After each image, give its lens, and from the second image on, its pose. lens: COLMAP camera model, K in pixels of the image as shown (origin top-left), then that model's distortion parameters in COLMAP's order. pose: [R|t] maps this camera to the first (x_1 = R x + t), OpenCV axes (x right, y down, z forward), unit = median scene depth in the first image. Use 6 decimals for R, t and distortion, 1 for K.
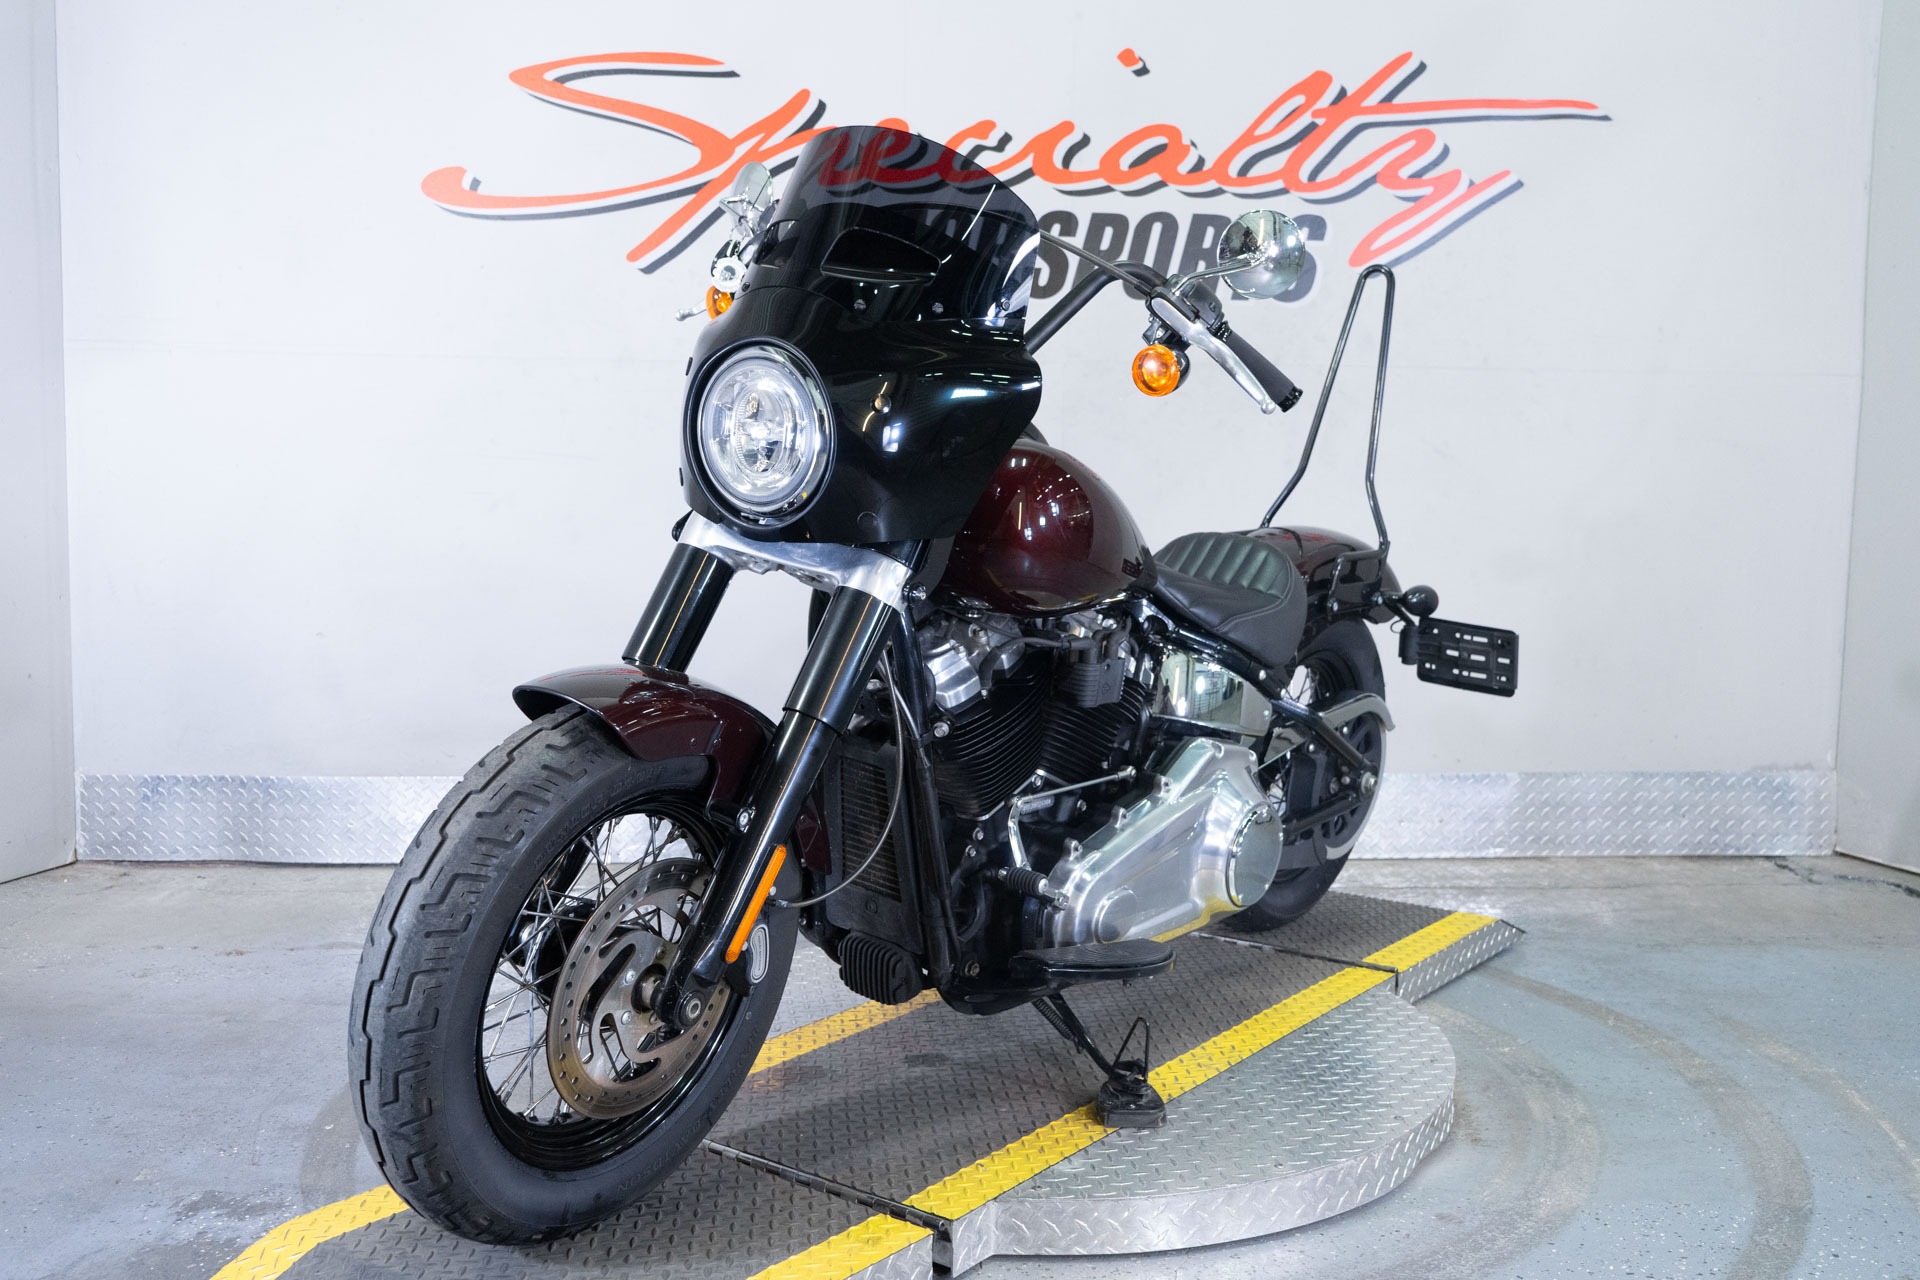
lens RADIAL K [[1852.8, 0, 966.6], [0, 1852.8, 633.8], [0, 0, 1]] dist [0.014268, 0.000000]
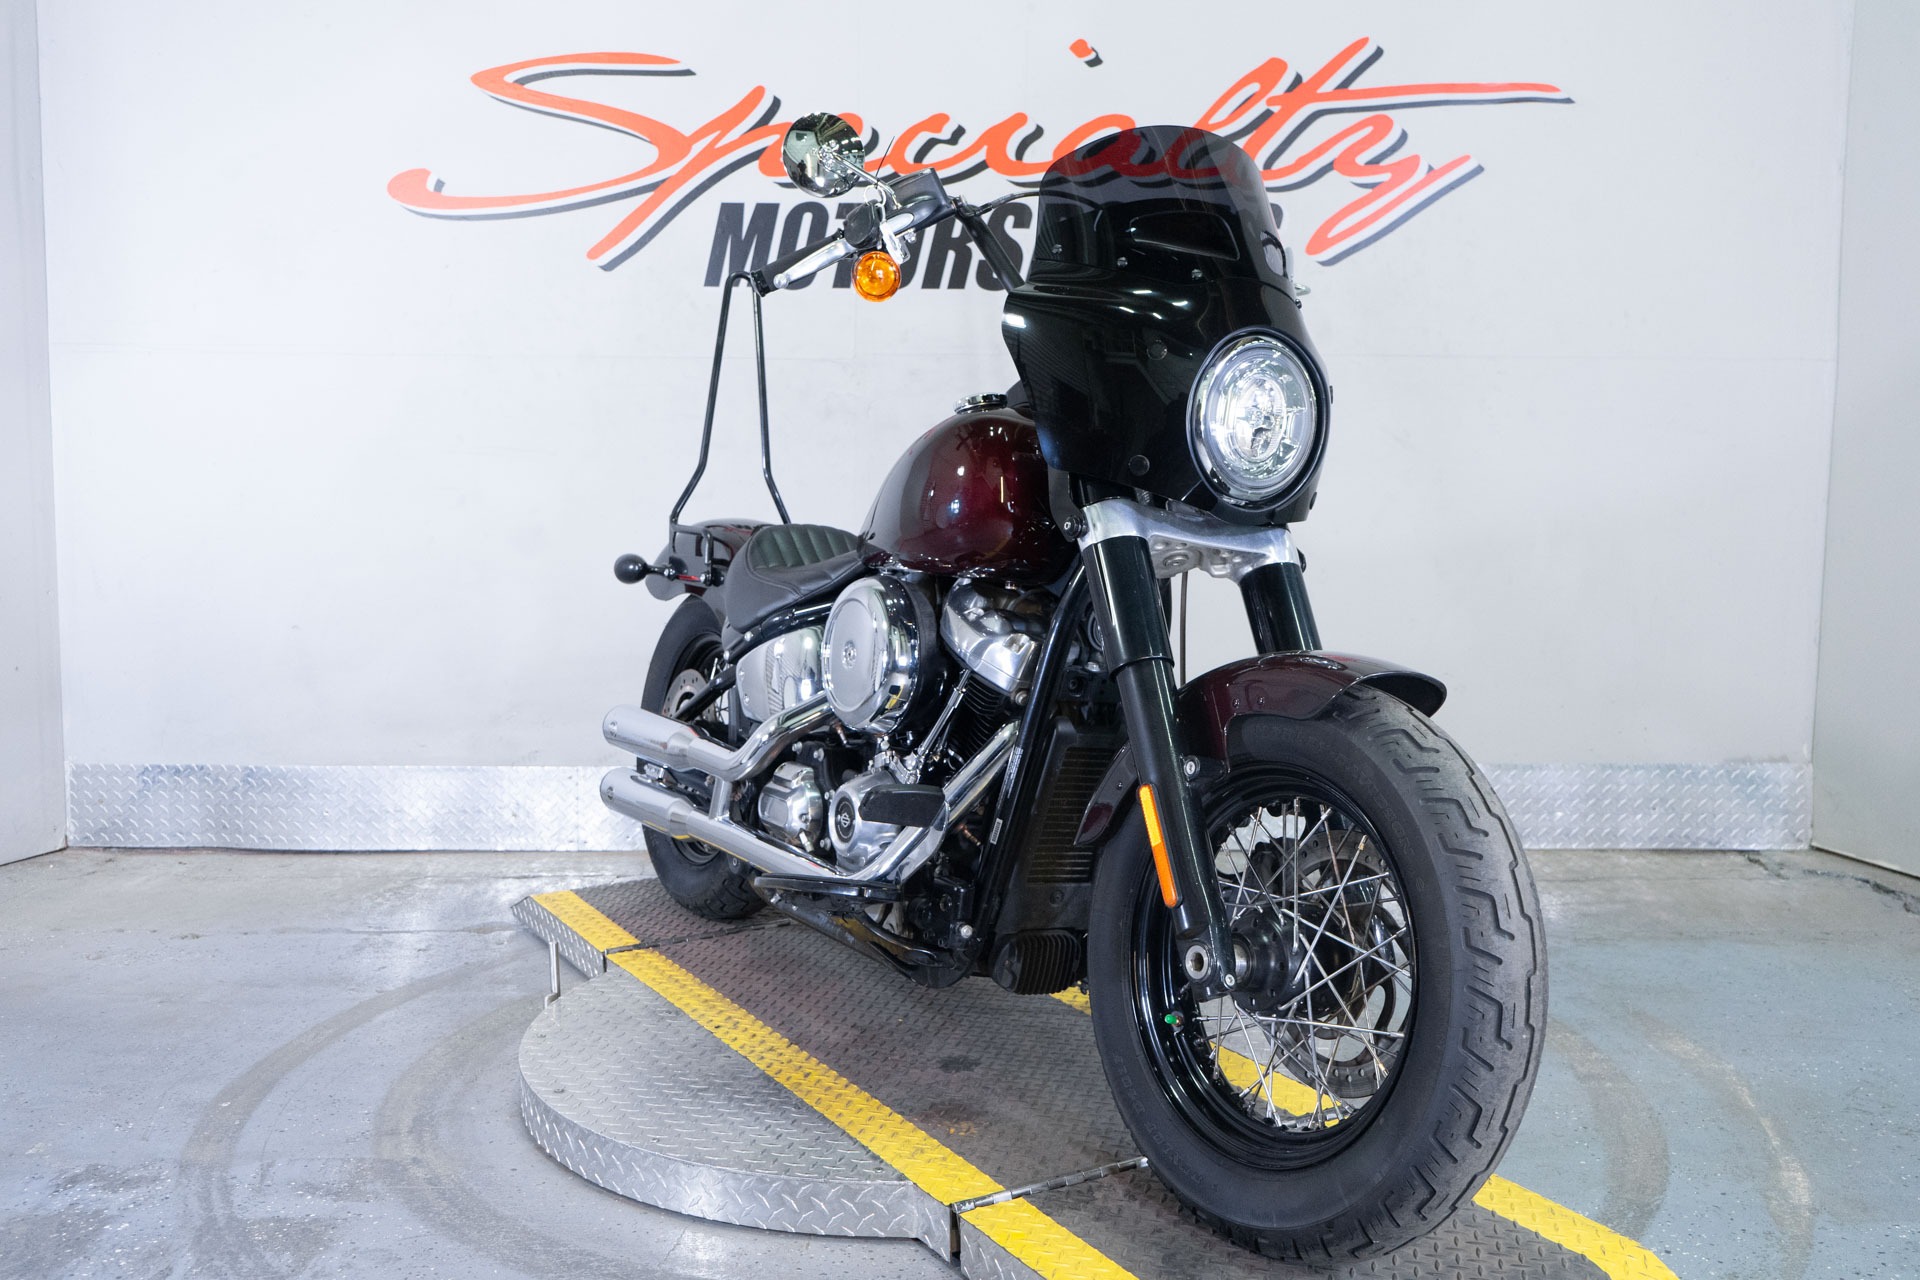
lens RADIAL K [[1852.8, 0, 962.5], [0, 1852.8, 639.1], [0, 0, 1]] dist [0.014268, 0.000000]
pose [[0.998350, -0.001581, -0.057398, 0.080009], [0.002000, 0.999972, 0.007252, 0.000114], [0.057385, -0.007355, 0.998325, -0.003400]]
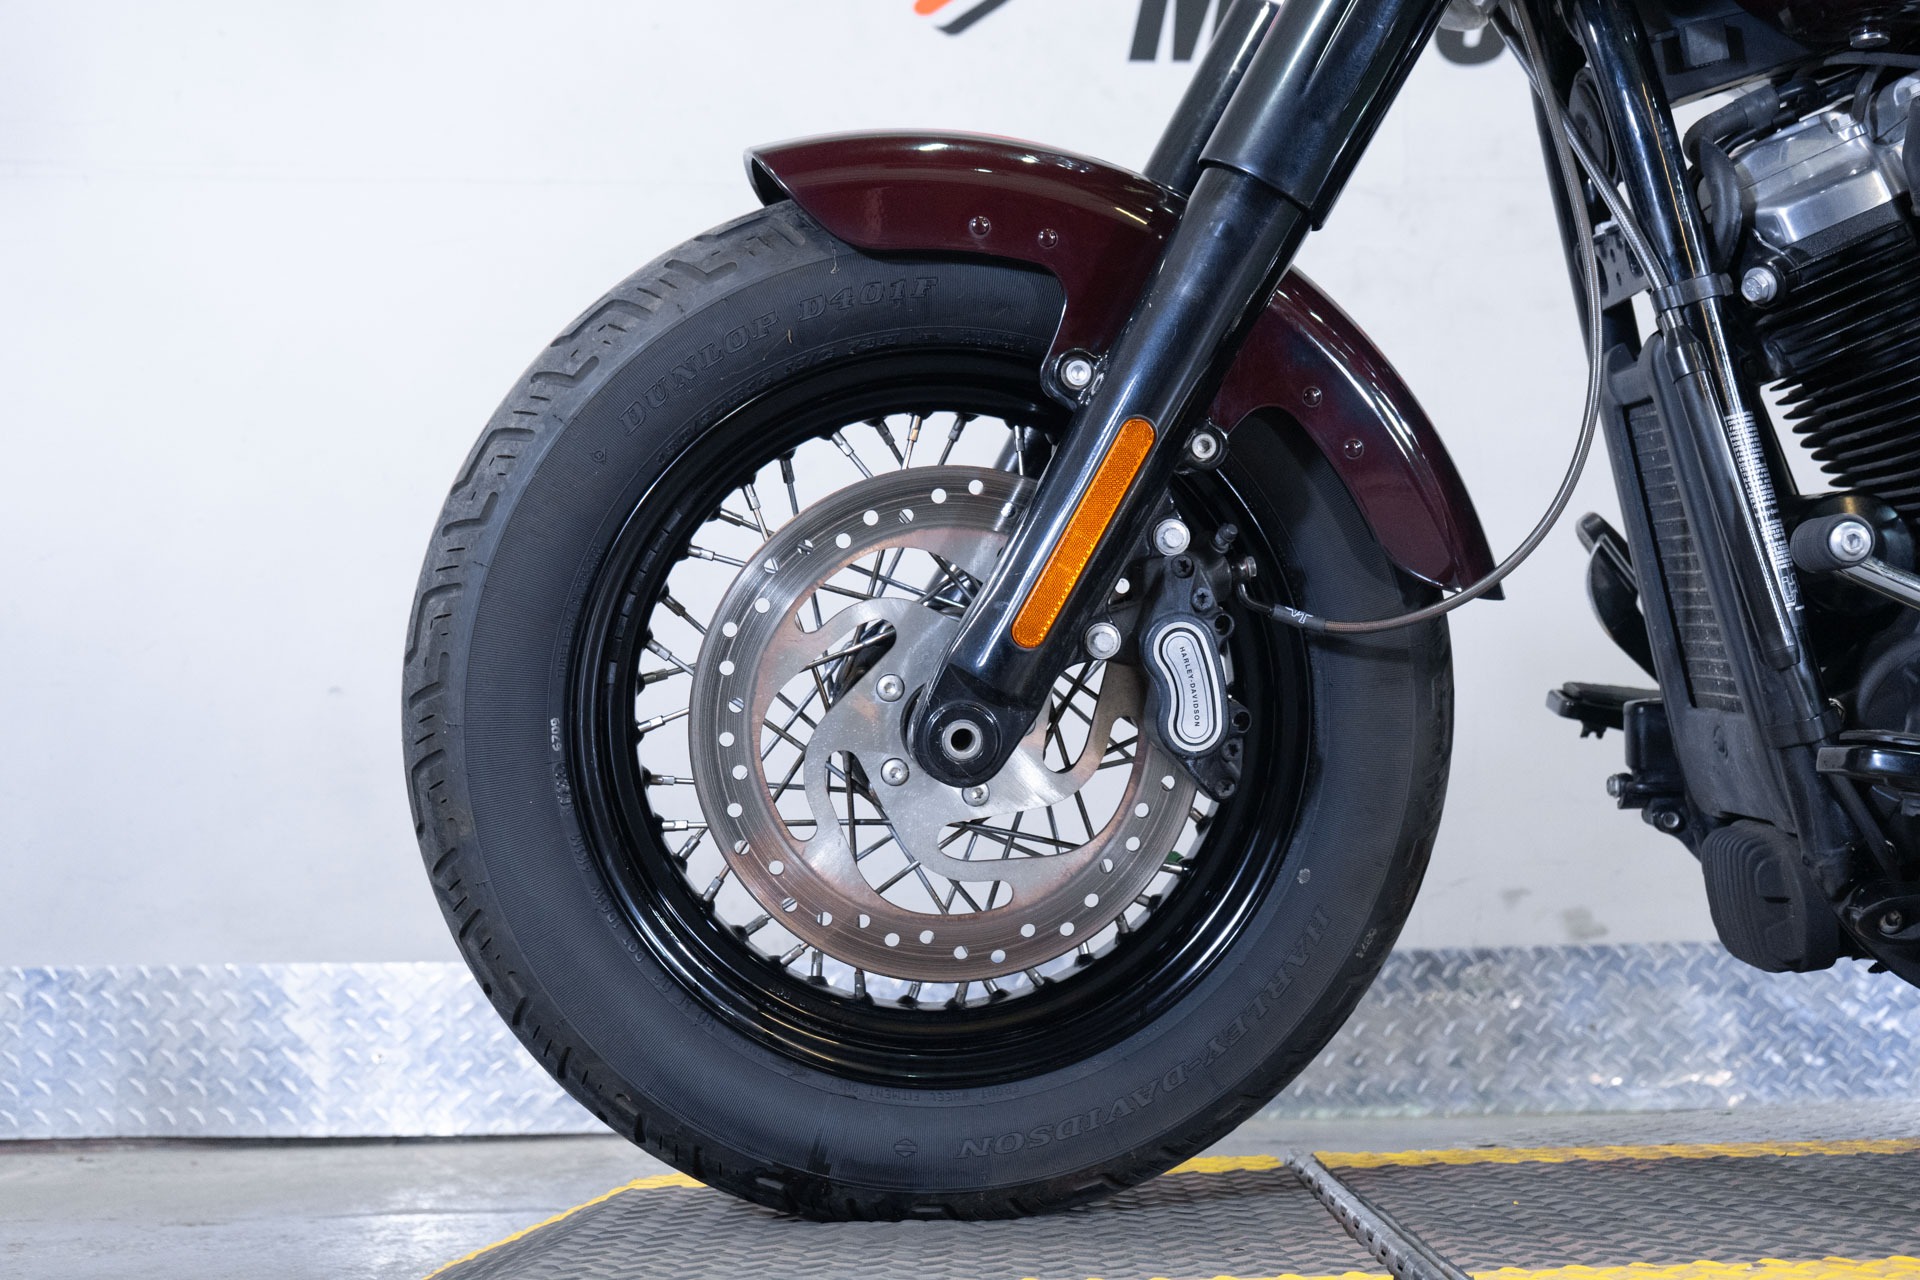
lens RADIAL K [[2413.9, 0, 974.3], [0, 2413.9, 638.2], [0, 0, 1]] dist [0.024618, 0.000000]
pose [[0.999686, -0.018092, 0.017309, -0.180959], [0.021408, 0.976120, -0.216172, 0.140777], [-0.012985, 0.216475, 0.976202, 0.327093]]
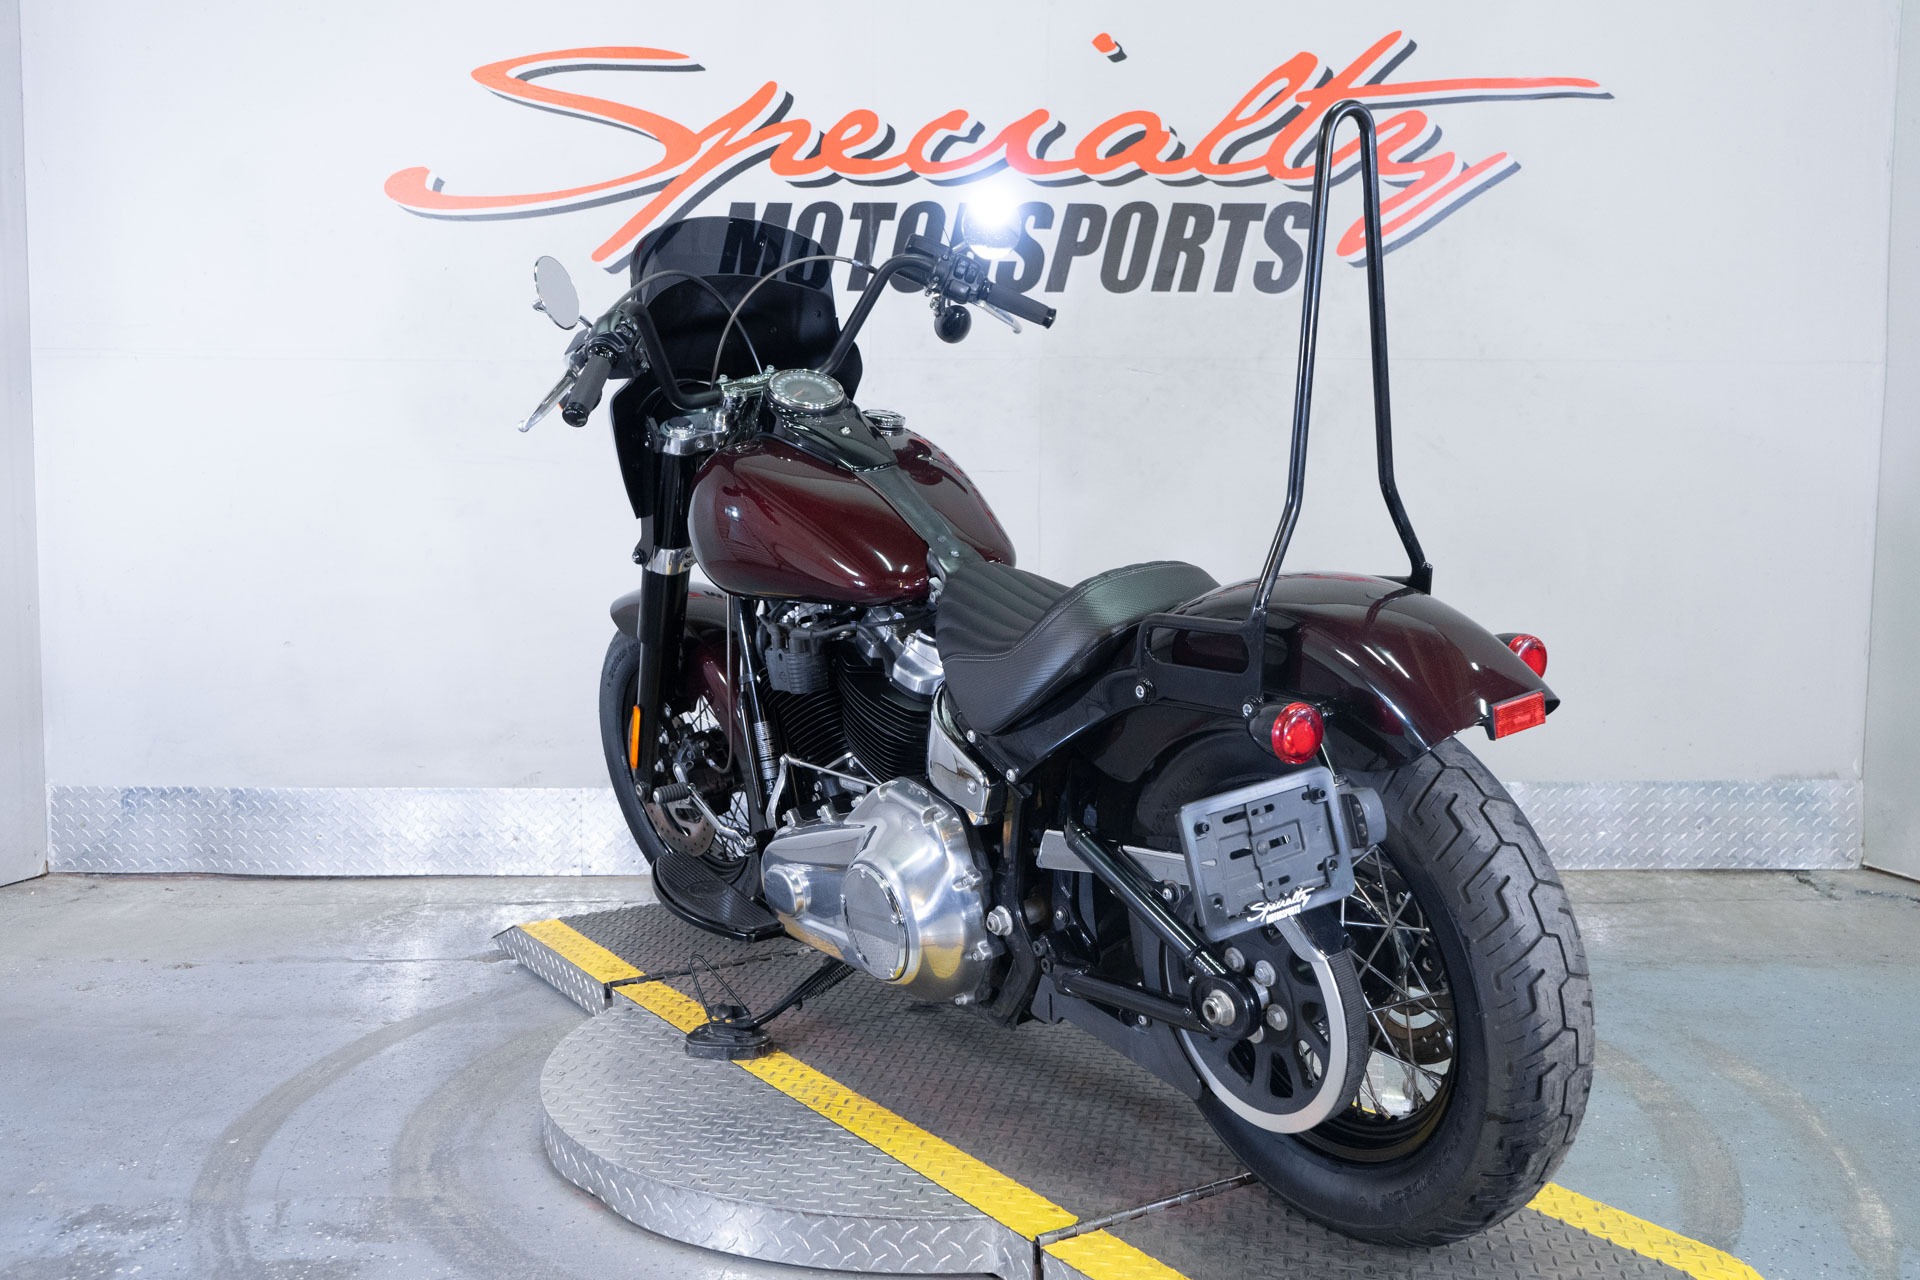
lens RADIAL K [[1921.9, 0, 963.4], [0, 1921.9, 635.5], [0, 0, 1]] dist [0.016989, 0.000000]
pose [[0.998766, -0.004899, -0.049427, 0.061745], [0.004764, 0.999985, -0.002841, 0.000653], [0.049440, 0.002602, 0.998774, -0.004017]]
